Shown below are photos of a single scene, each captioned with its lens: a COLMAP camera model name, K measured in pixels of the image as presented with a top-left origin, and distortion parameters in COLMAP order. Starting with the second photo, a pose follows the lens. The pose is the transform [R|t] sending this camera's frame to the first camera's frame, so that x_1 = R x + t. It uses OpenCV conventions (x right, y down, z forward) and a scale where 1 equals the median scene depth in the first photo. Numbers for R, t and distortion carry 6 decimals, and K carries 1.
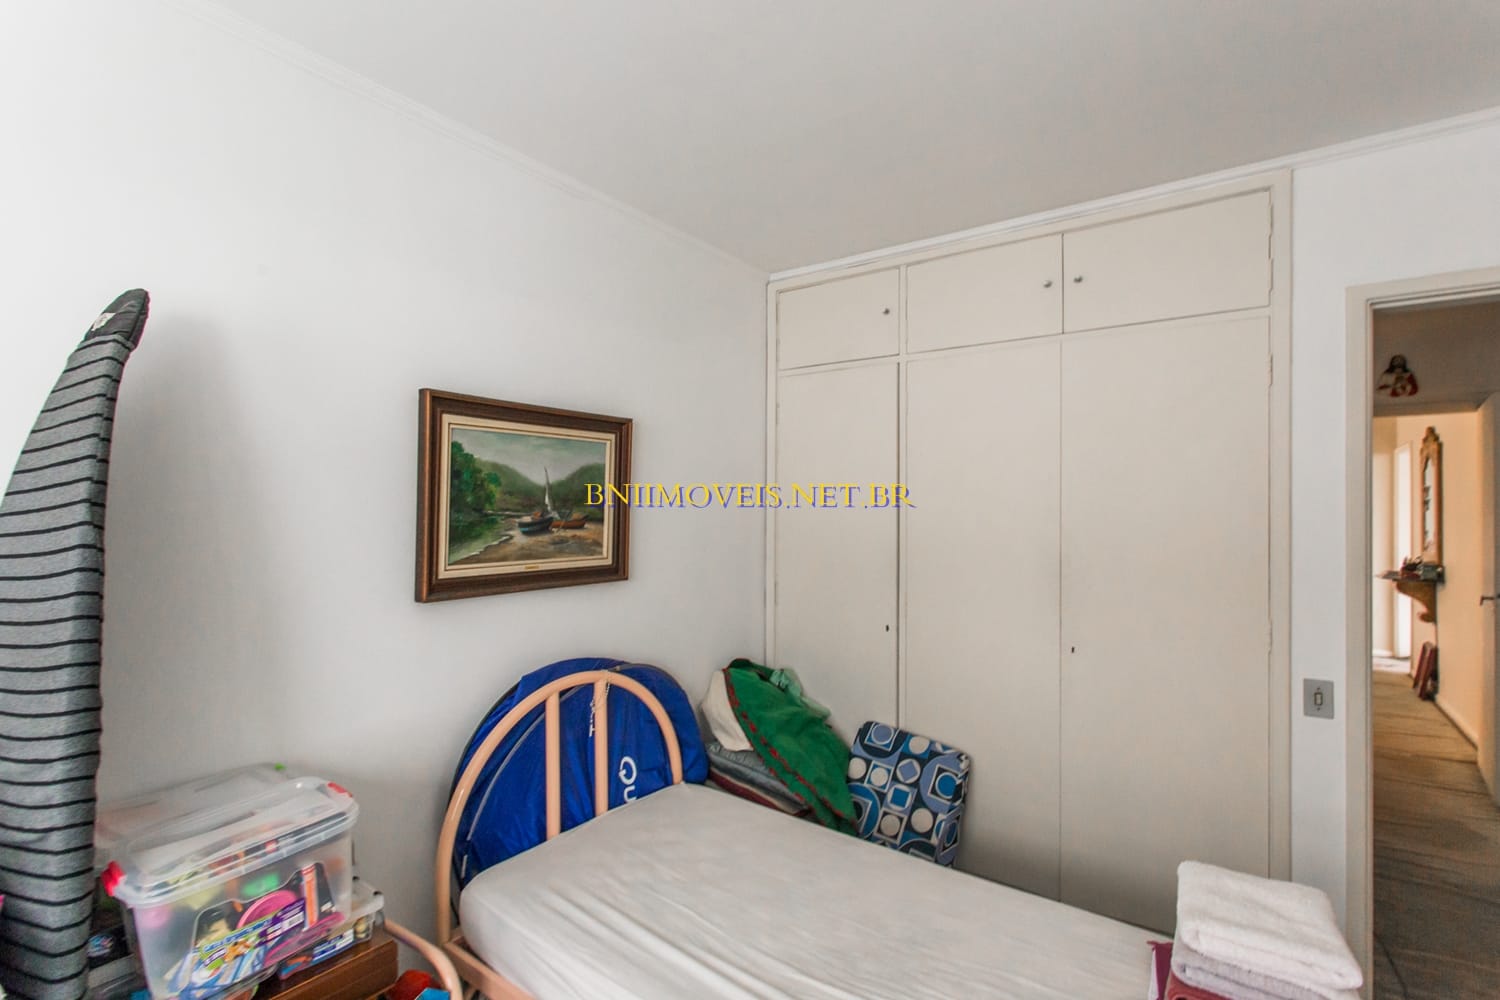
lens RADIAL K [[714.5, 0, 743.4], [0, 714.5, 494.2], [0, 0, 1]] dist [0.001876, 0.001178]
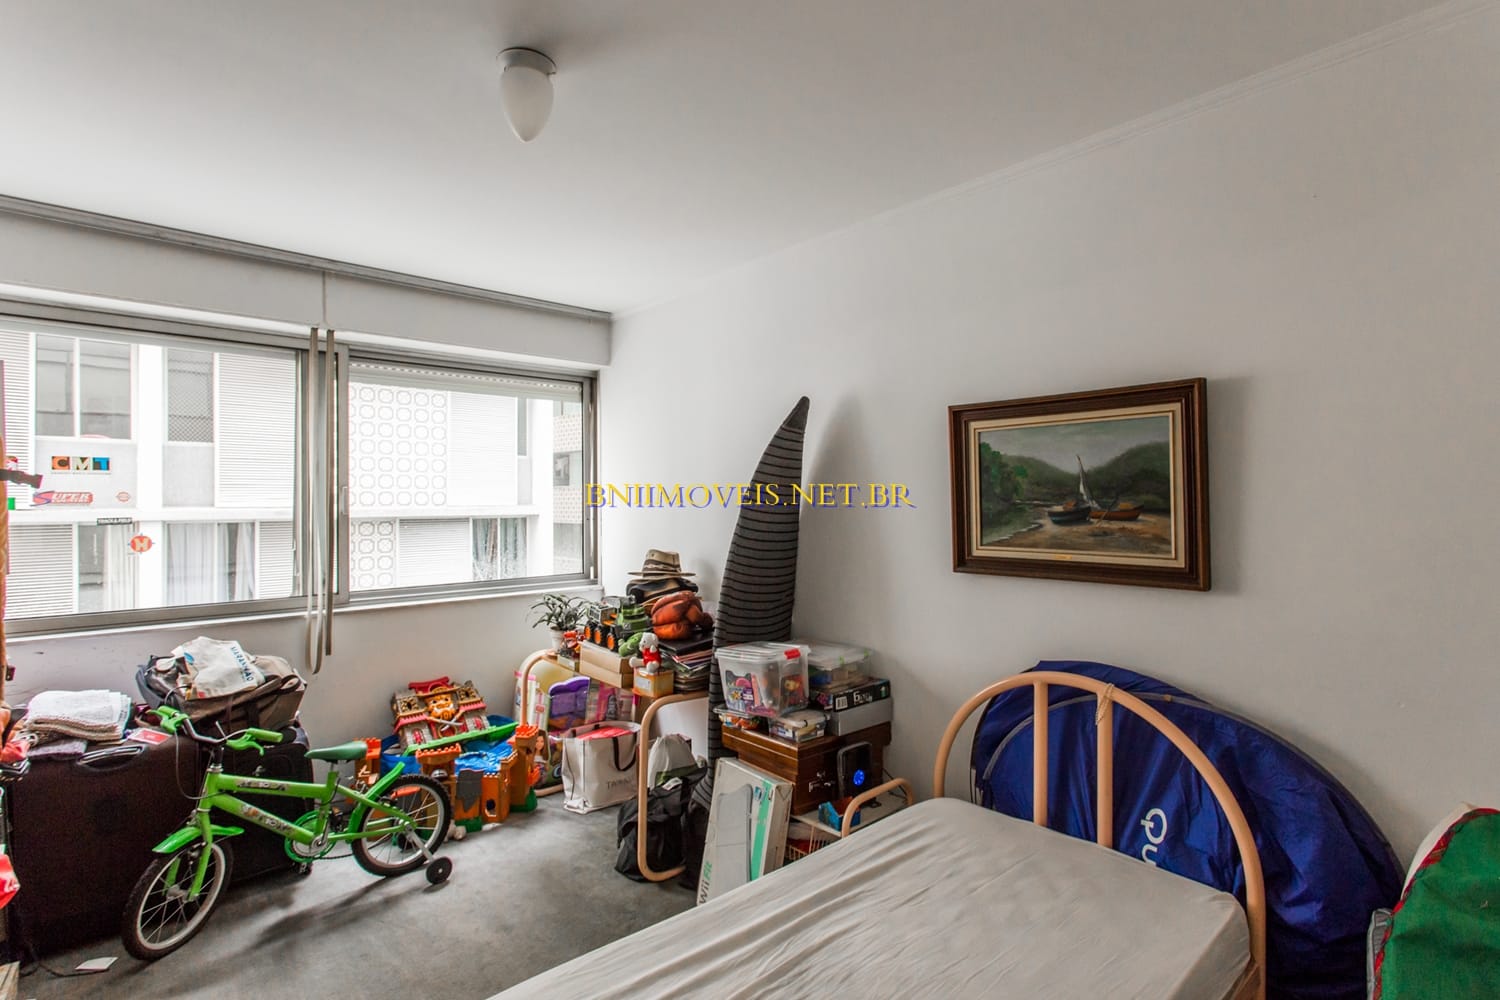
lens RADIAL K [[714.5, 0, 743.4], [0, 714.5, 494.2], [0, 0, 1]] dist [0.001876, 0.001178]
pose [[-0.228663, -0.011066, -0.973443, 0.755818], [0.025019, 0.999538, -0.017240, 0.020462], [0.973184, -0.028297, -0.228280, 0.779228]]
